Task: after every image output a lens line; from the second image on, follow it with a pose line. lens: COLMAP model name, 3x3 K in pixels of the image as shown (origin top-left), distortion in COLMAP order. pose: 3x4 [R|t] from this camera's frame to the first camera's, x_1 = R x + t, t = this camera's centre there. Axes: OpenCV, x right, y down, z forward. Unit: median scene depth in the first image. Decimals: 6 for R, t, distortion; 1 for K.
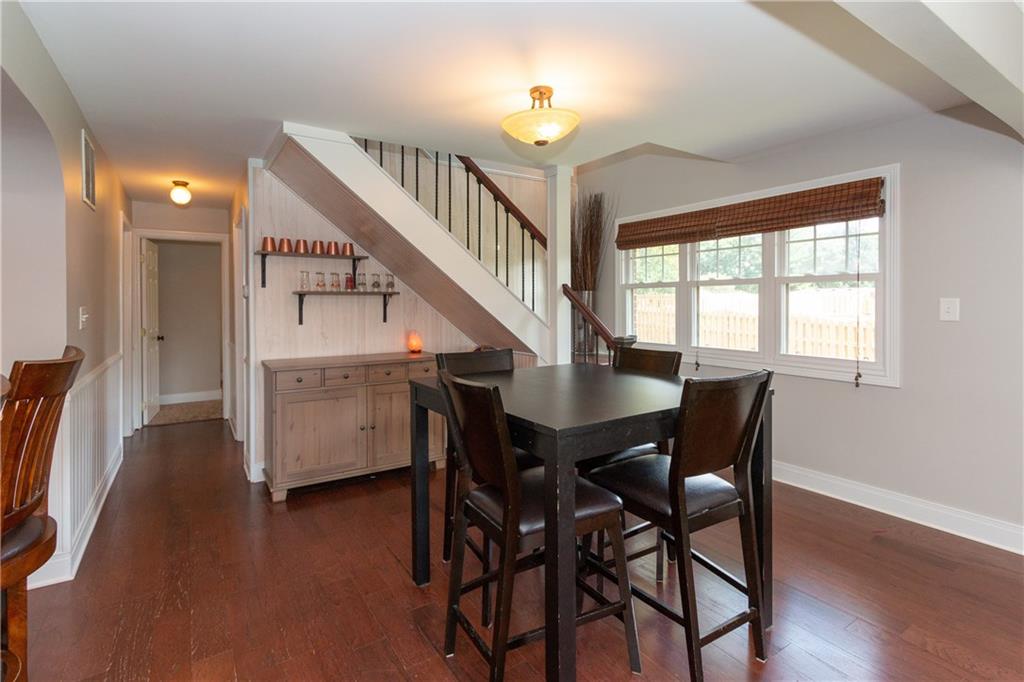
lens RADIAL K [[474.8, 0, 503.8], [0, 474.8, 309.1], [0, 0, 1]] dist [0.001040, 0.000930]
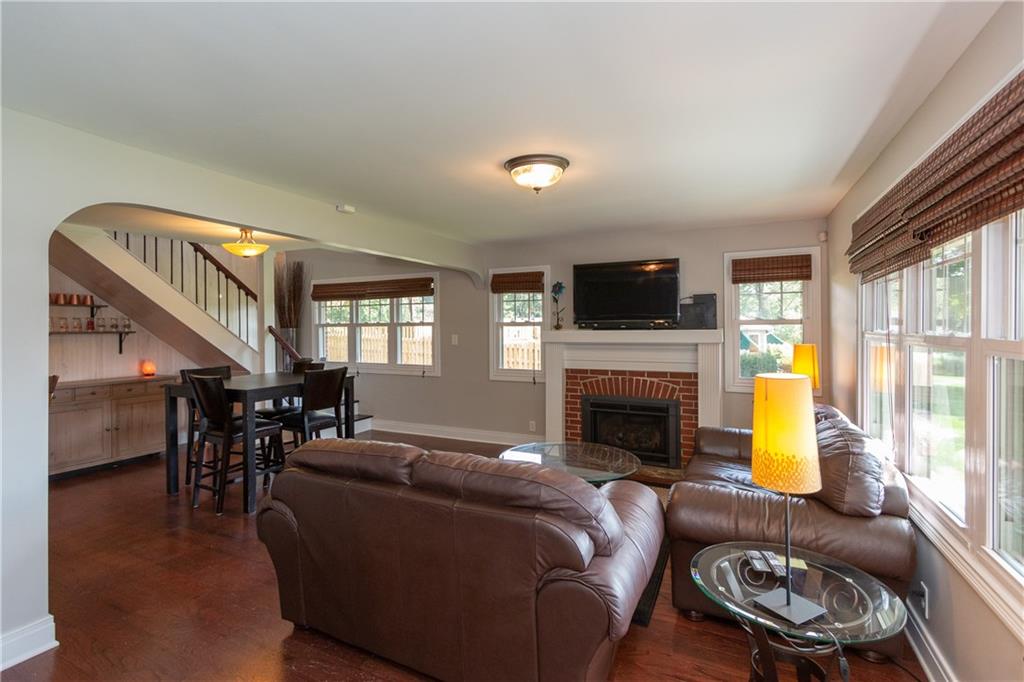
lens RADIAL K [[474.8, 0, 504.7], [0, 474.8, 330.5], [0, 0, 1]] dist [0.001040, 0.000930]
pose [[0.863023, -0.005989, 0.505129, 0.005374], [0.012123, 0.999887, -0.008858, -0.013958], [-0.505019, 0.013769, 0.862998, -0.739424]]
